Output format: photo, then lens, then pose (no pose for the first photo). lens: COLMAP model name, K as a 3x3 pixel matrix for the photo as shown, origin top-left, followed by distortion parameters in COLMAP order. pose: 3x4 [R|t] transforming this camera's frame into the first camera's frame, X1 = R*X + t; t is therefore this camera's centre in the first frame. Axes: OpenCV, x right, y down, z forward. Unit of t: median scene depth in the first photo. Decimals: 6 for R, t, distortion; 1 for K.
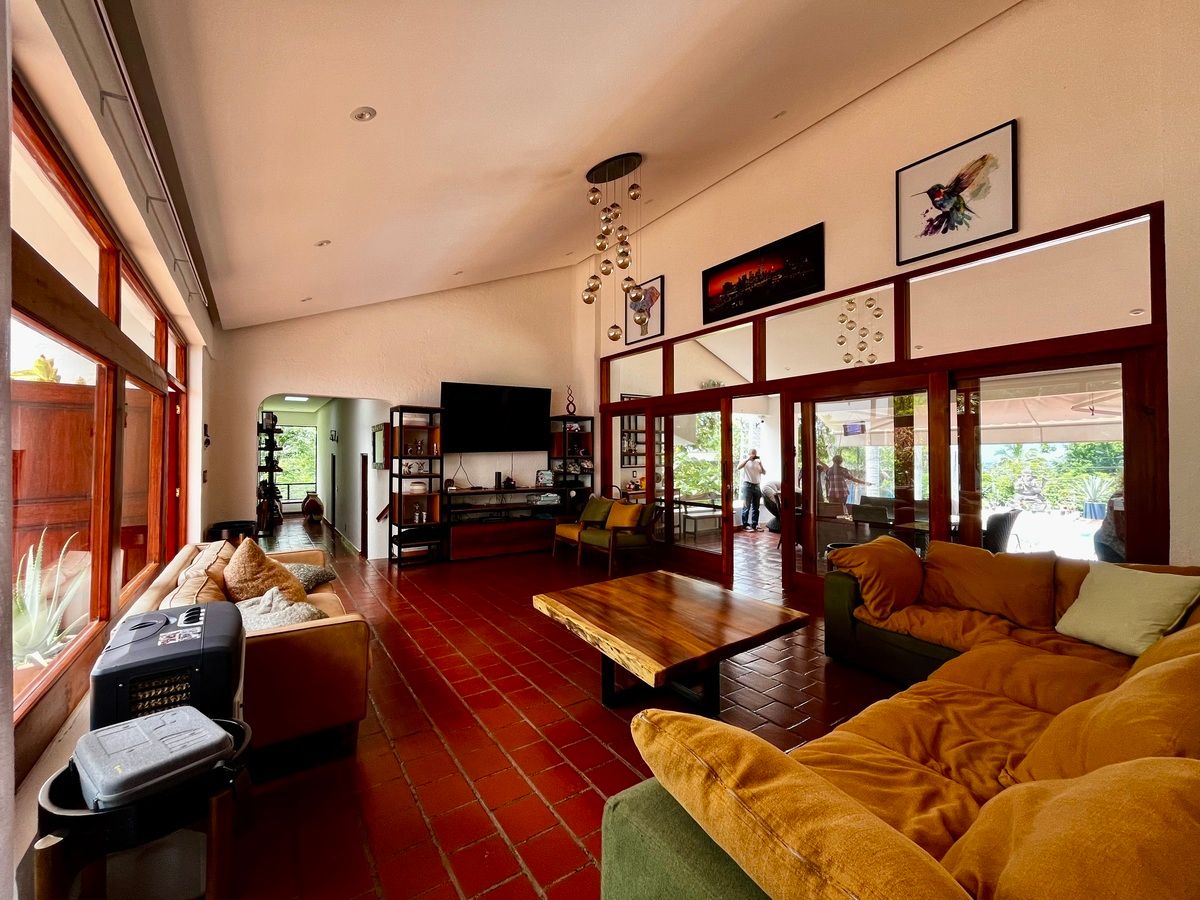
lens RADIAL K [[489.3, 0, 600.1], [0, 489.3, 448.3], [0, 0, 1]] dist [-0.000899, -0.000051]
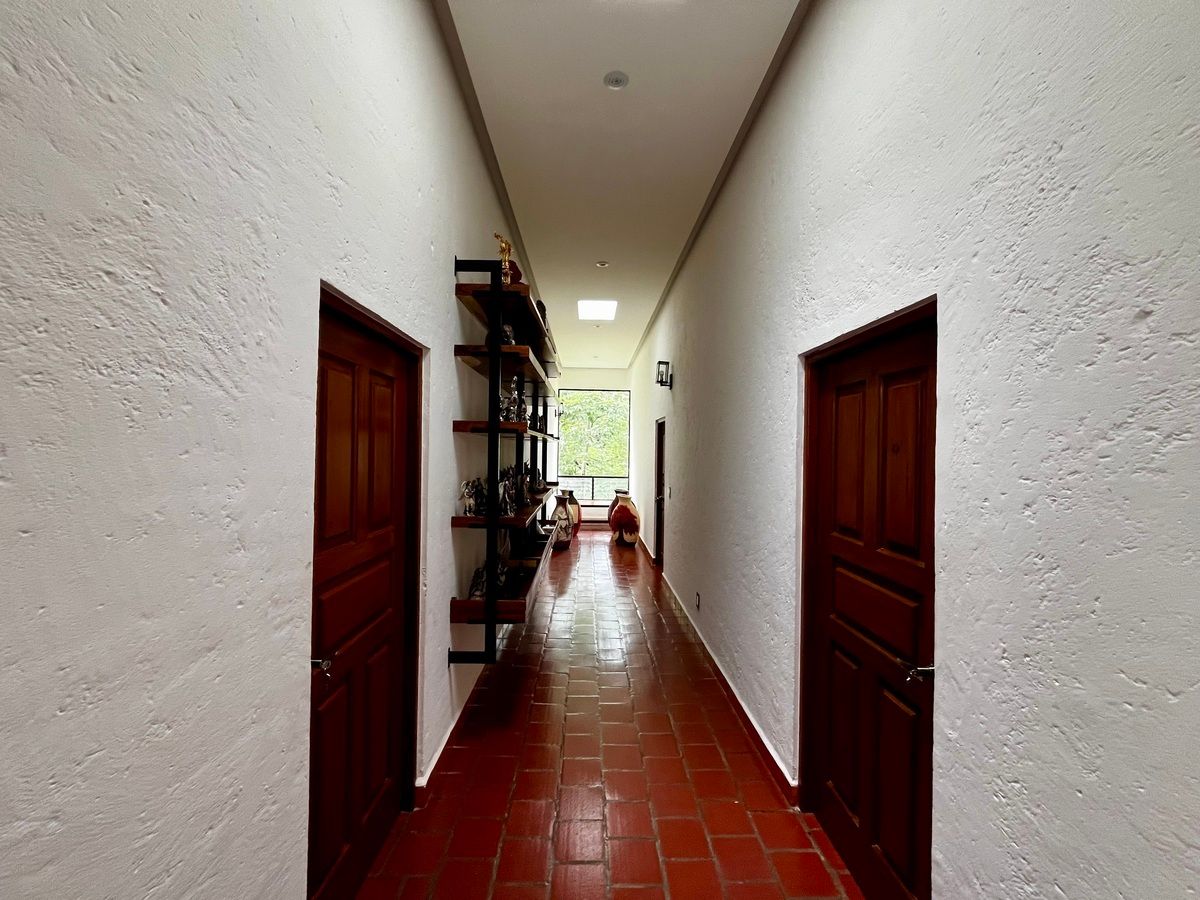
lens RADIAL K [[489.3, 0, 600.1], [0, 489.3, 448.3], [0, 0, 1]] dist [-0.000899, -0.000051]
pose [[0.834861, 0.008085, -0.550401, -0.289857], [-0.005663, 0.999965, 0.006098, 0.033507], [0.550431, -0.001974, 0.834878, 0.496820]]
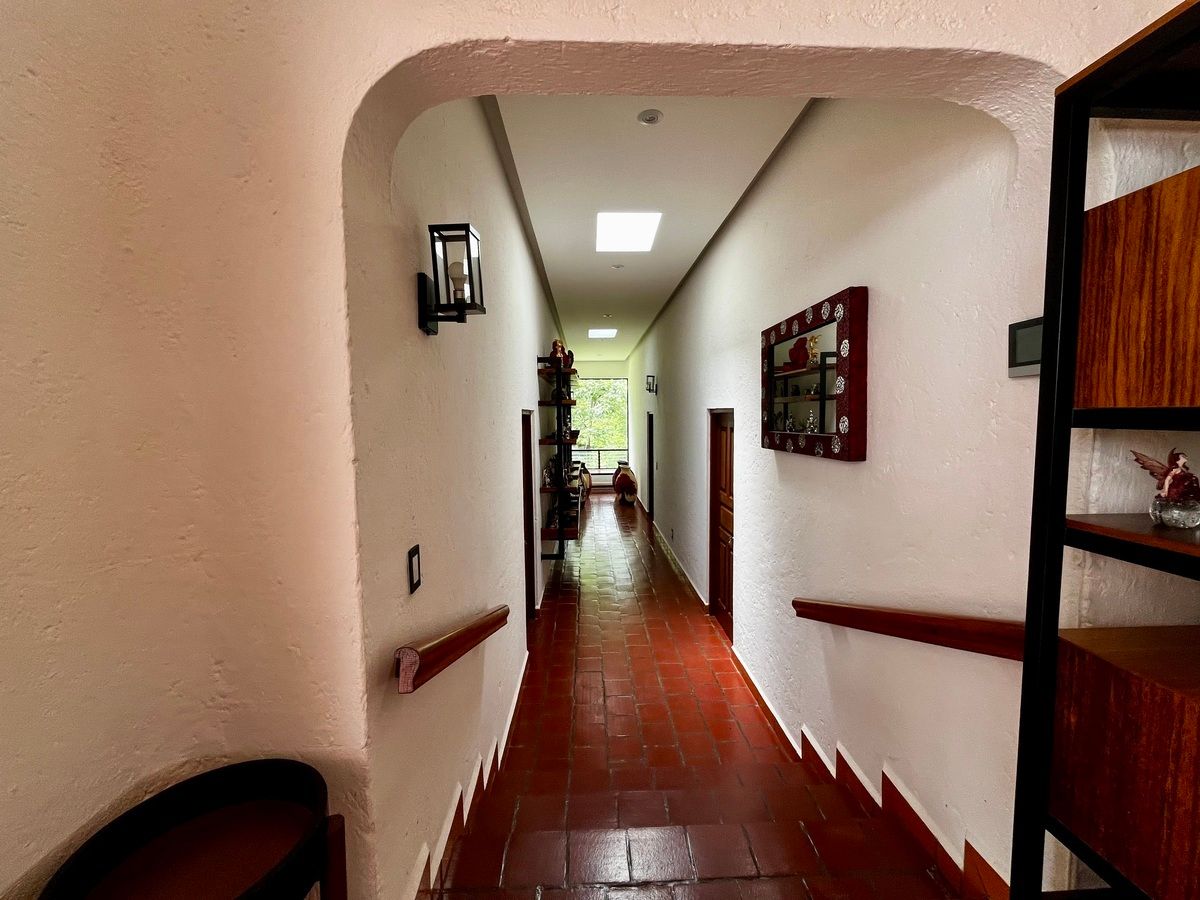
lens RADIAL K [[481.6, 0, 600.0], [0, 481.6, 450.0], [0, 0, 1]] dist [-0.000134, -0.000015]
pose [[0.835887, 0.028473, -0.548163, -0.210716], [0.020053, 0.996403, 0.082335, 0.006361], [0.548535, -0.079815, 0.832309, 0.359429]]
